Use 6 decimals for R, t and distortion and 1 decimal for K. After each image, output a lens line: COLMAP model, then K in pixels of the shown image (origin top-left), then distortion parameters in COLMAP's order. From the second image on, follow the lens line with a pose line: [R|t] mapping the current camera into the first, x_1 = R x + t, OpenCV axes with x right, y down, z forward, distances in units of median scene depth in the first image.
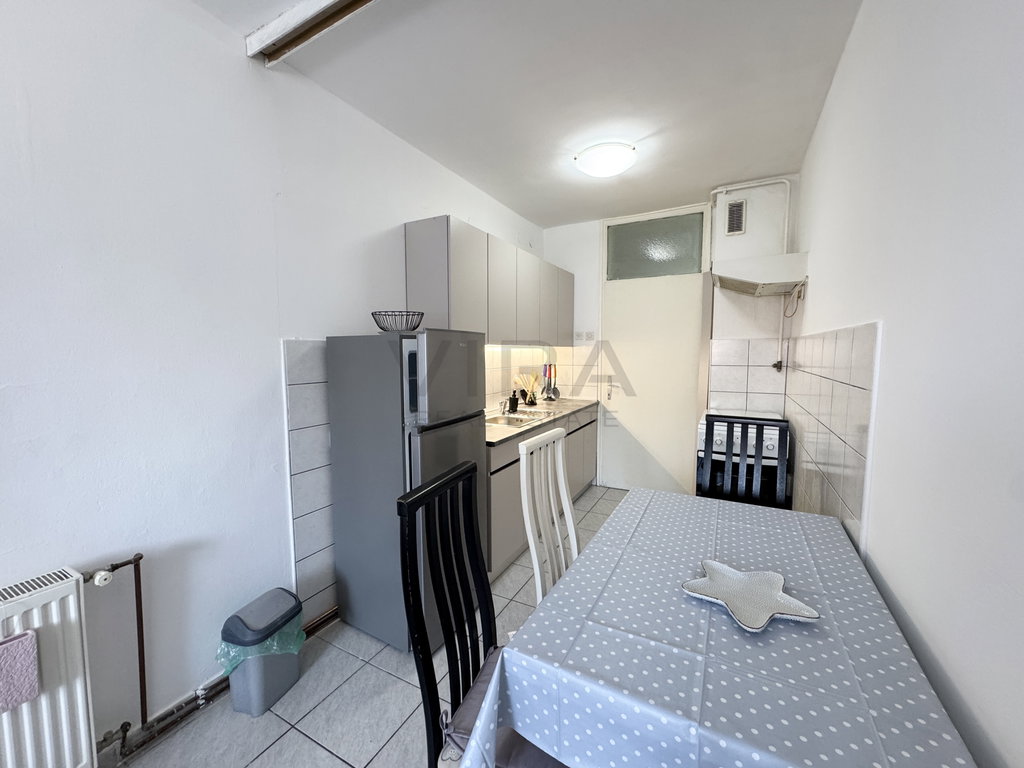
lens RADIAL K [[407.3, 0, 510.3], [0, 407.3, 383.0], [0, 0, 1]] dist [-0.002370, -0.000770]
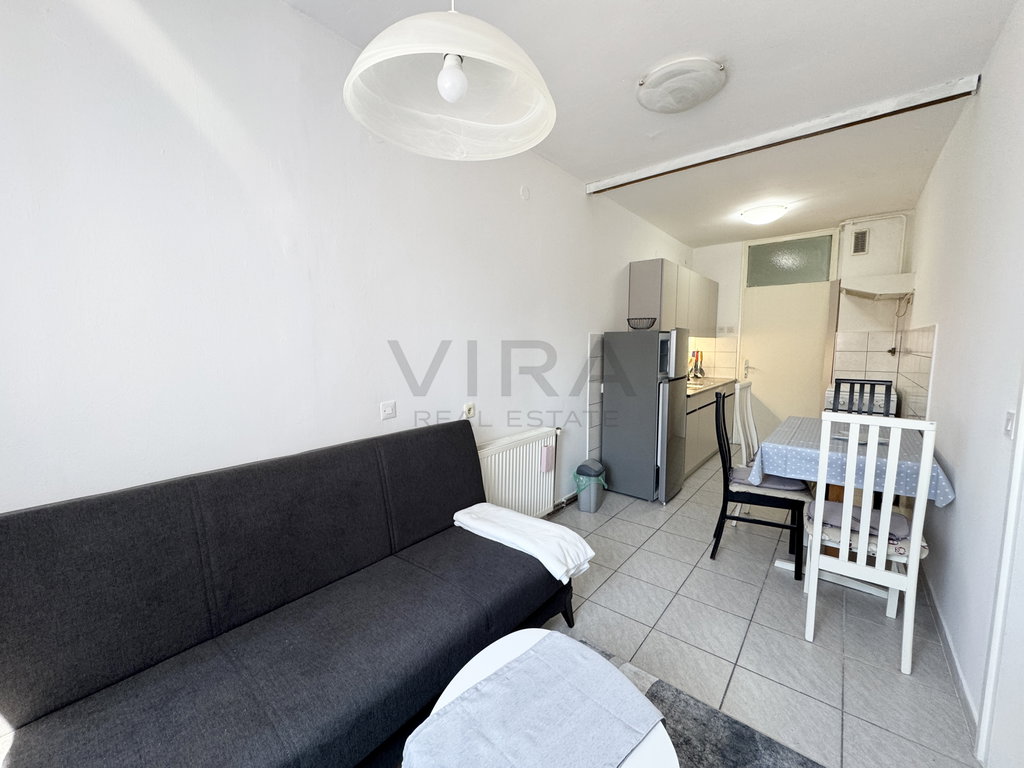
lens RADIAL K [[407.3, 0, 510.9], [0, 407.3, 383.8], [0, 0, 1]] dist [-0.002370, -0.000770]
pose [[0.980739, 0.019075, -0.194387, -0.330747], [-0.015249, 0.999660, 0.021161, 0.057943], [0.194725, -0.017789, 0.980697, -0.590248]]
